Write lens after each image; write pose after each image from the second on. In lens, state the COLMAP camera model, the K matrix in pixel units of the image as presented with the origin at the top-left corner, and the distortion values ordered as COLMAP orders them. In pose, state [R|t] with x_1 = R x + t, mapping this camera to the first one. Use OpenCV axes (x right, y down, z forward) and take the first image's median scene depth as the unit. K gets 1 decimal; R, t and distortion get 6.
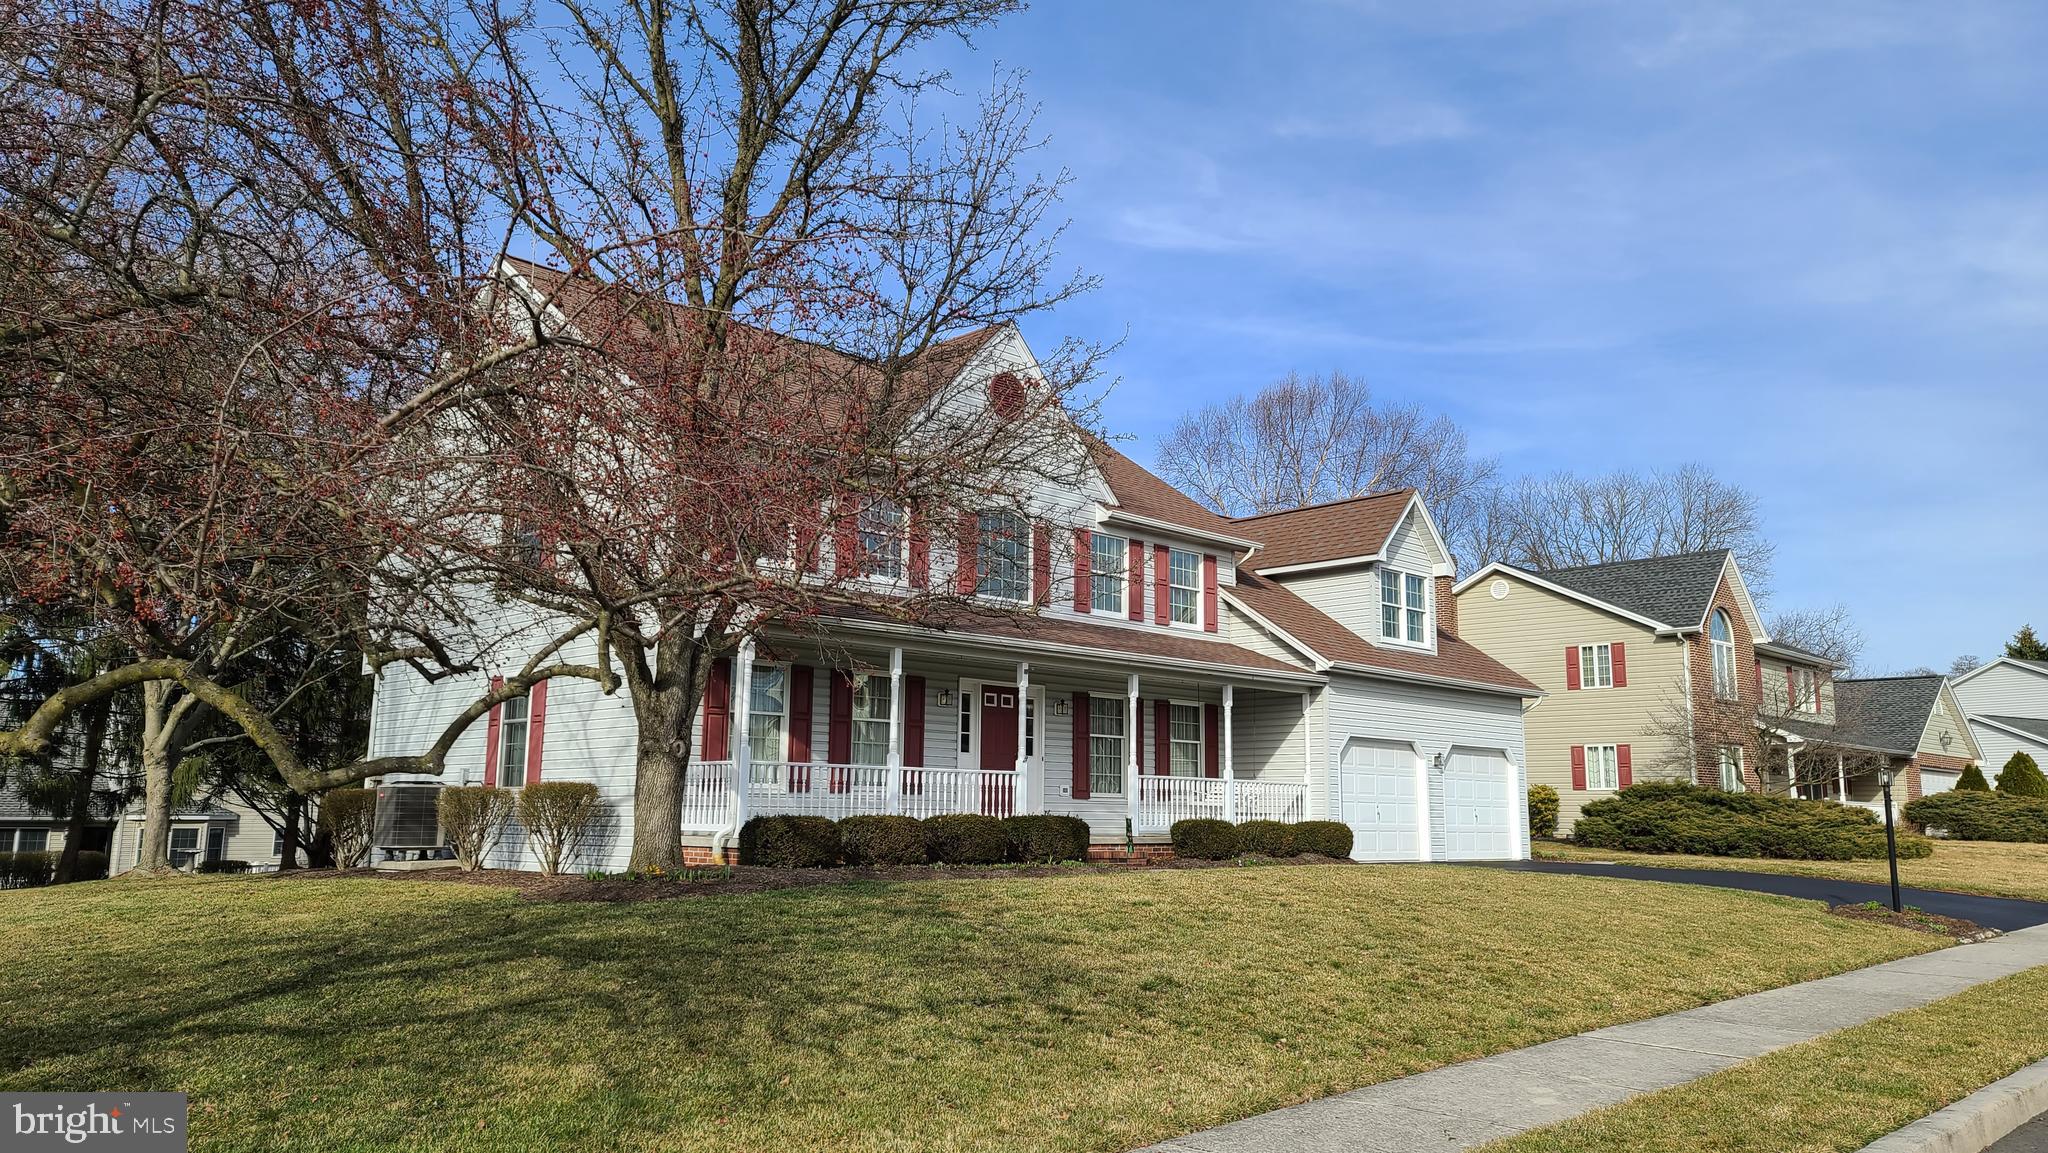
lens RADIAL K [[1479.7, 0, 1021.8], [0, 1479.7, 585.2], [0, 0, 1]] dist [0.062007, -0.010266]
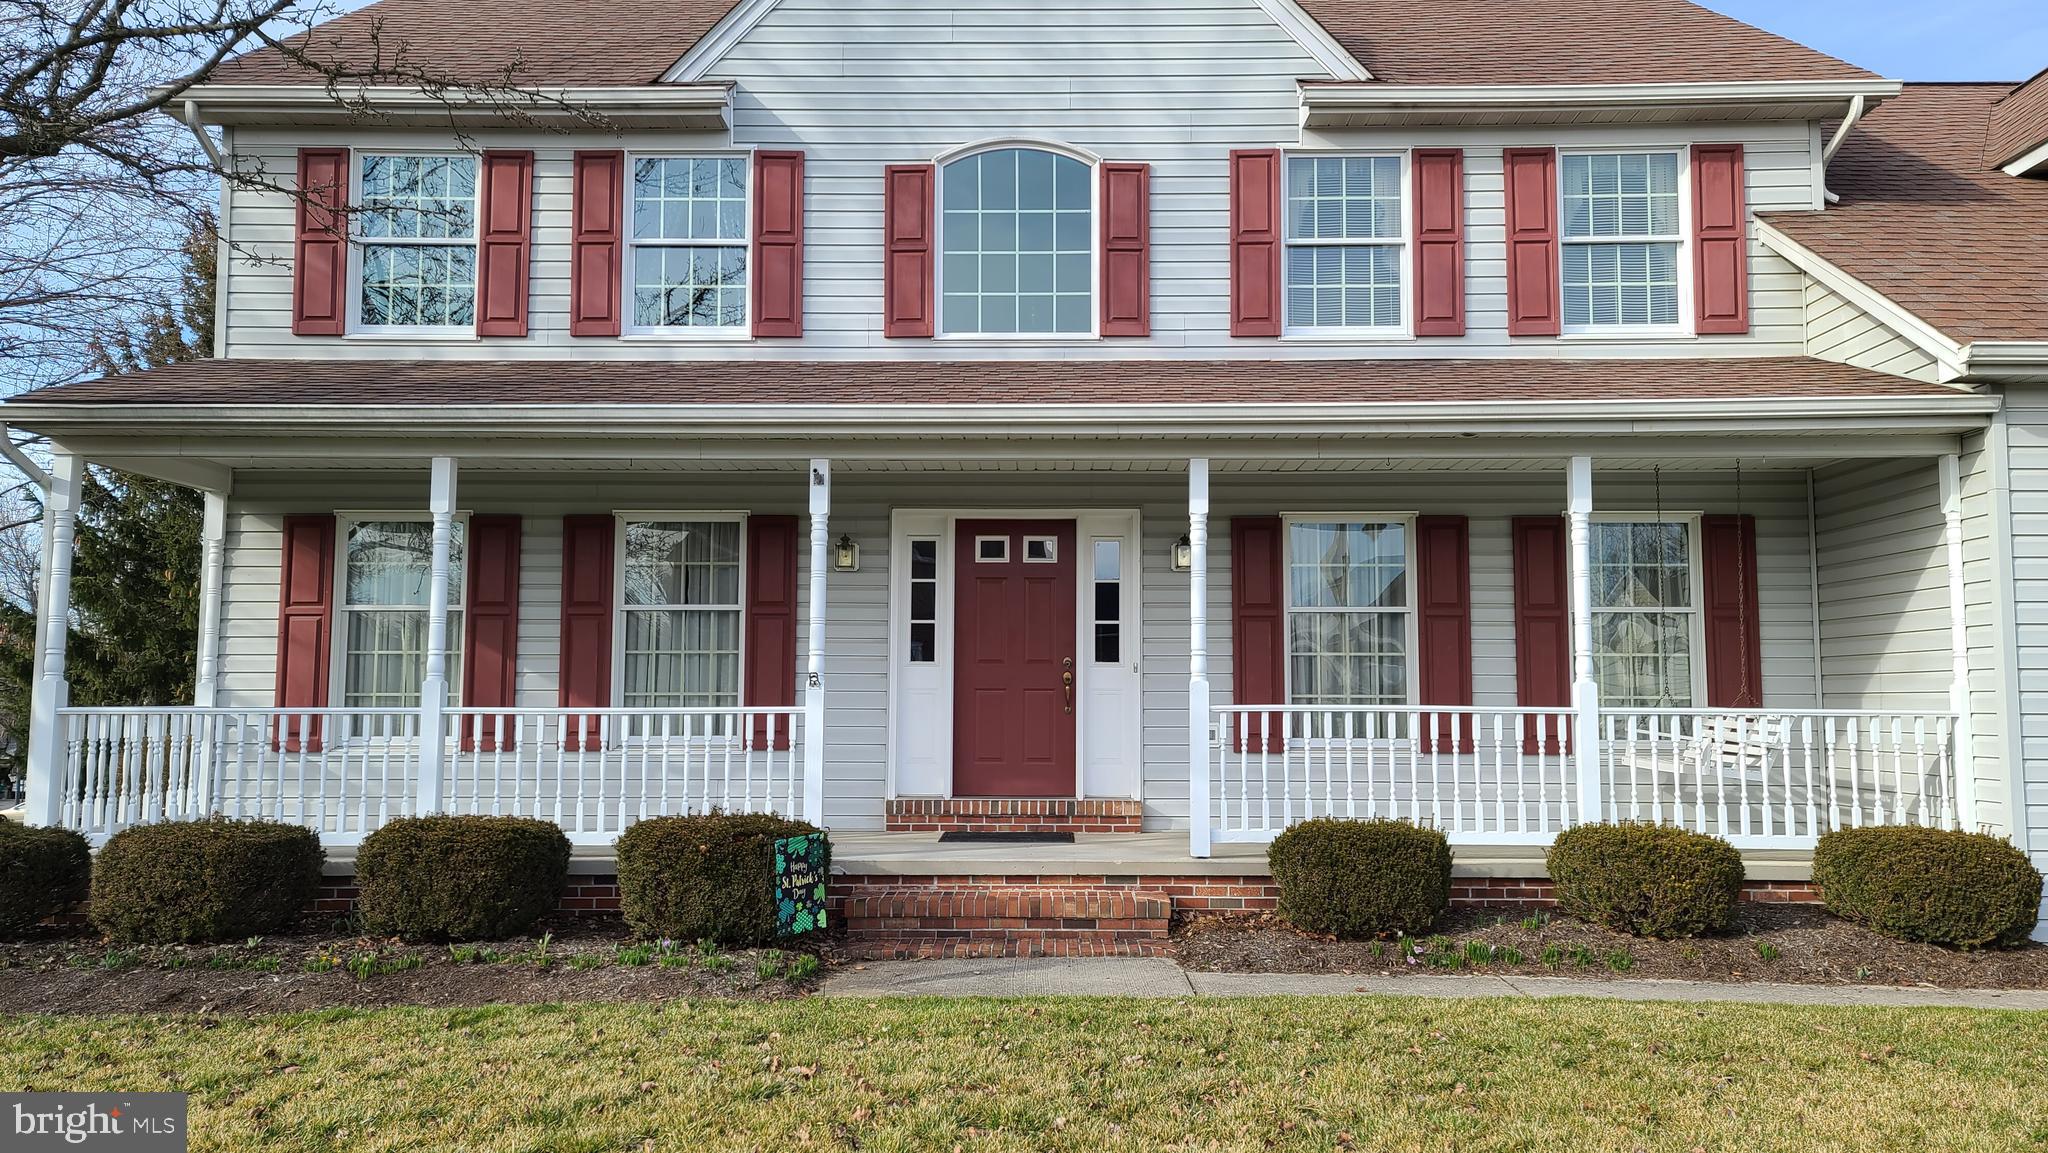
lens RADIAL K [[1479.7, 0, 1037.7], [0, 1479.7, 572.3], [0, 0, 1]] dist [0.062007, -0.010266]
pose [[0.708869, -0.071076, -0.701750, 0.293831], [0.115214, 0.993215, 0.015786, 0.071788], [0.695867, -0.092042, 0.712248, 0.609910]]
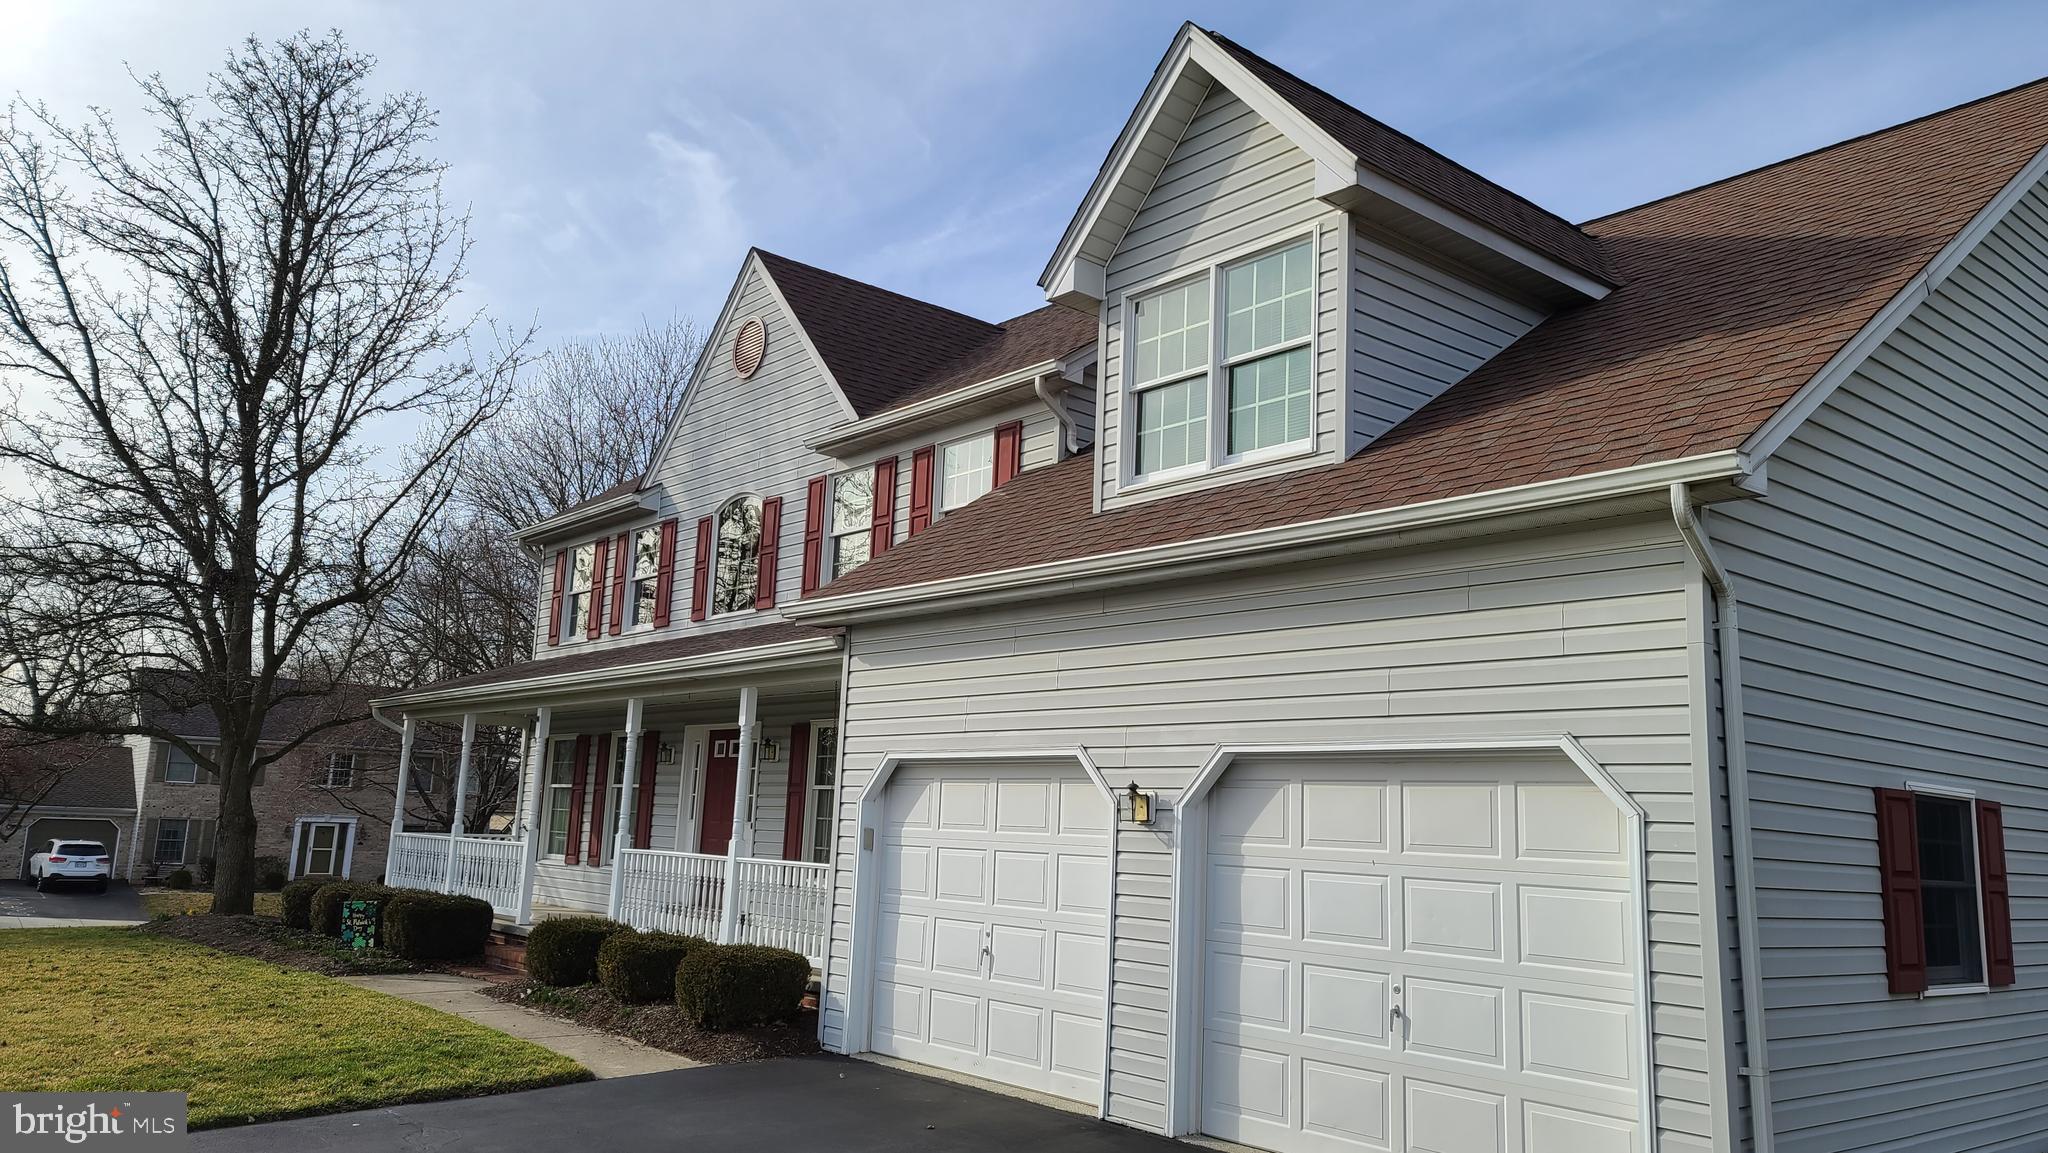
lens RADIAL K [[1479.7, 0, 1034.4], [0, 1479.7, 573.7], [0, 0, 1]] dist [0.062007, -0.010266]
pose [[-0.062770, -0.185811, -0.980578, 0.667759], [0.112328, 0.974958, -0.191937, 0.140270], [0.991687, -0.122194, -0.040327, 1.093625]]
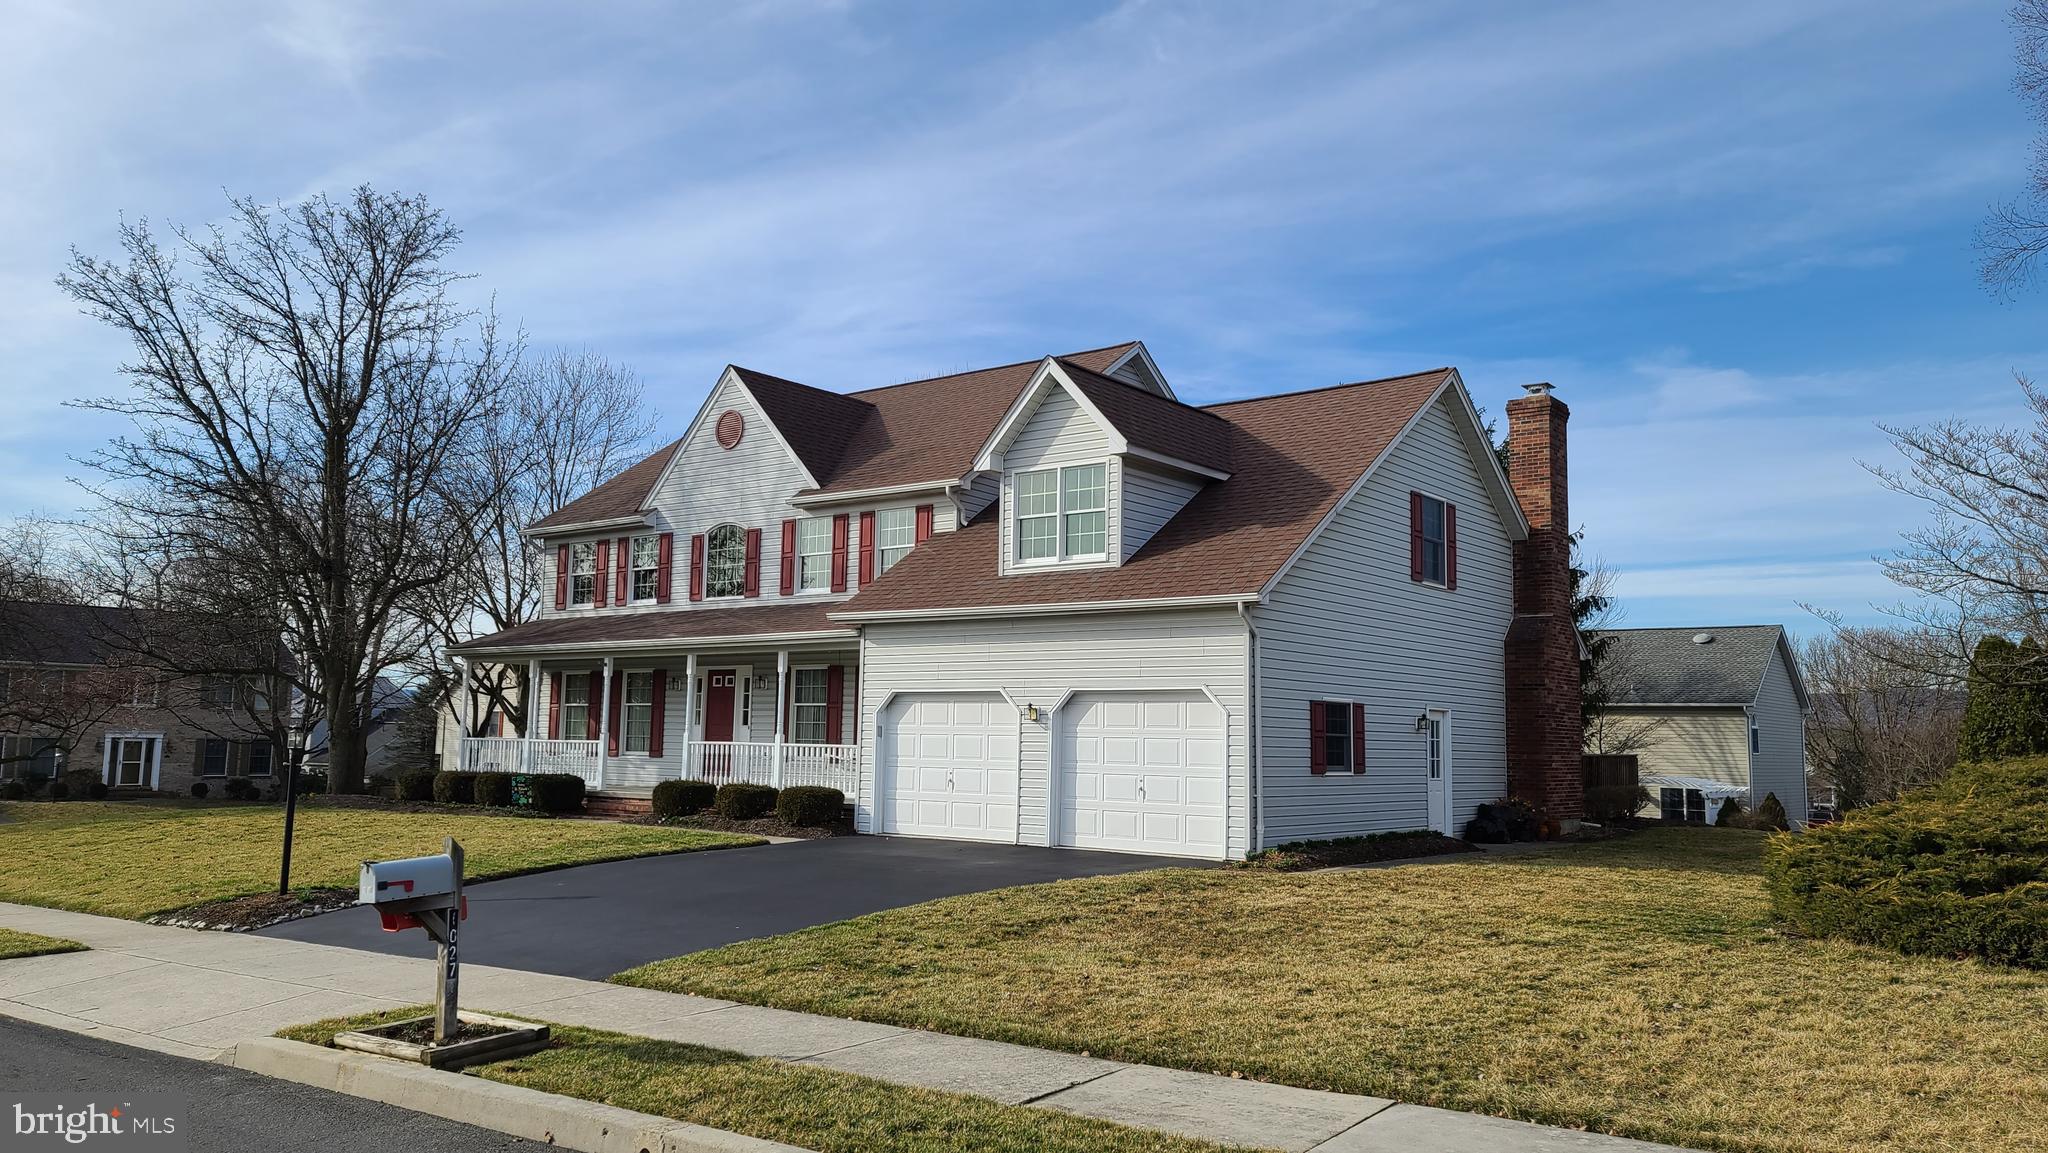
lens RADIAL K [[1479.7, 0, 1033.5], [0, 1479.7, 567.1], [0, 0, 1]] dist [0.062007, -0.010266]
pose [[0.145077, -0.124504, -0.981556, 1.130944], [0.136252, 0.985114, -0.104817, 0.135688], [0.979994, -0.118533, 0.159881, 0.975176]]
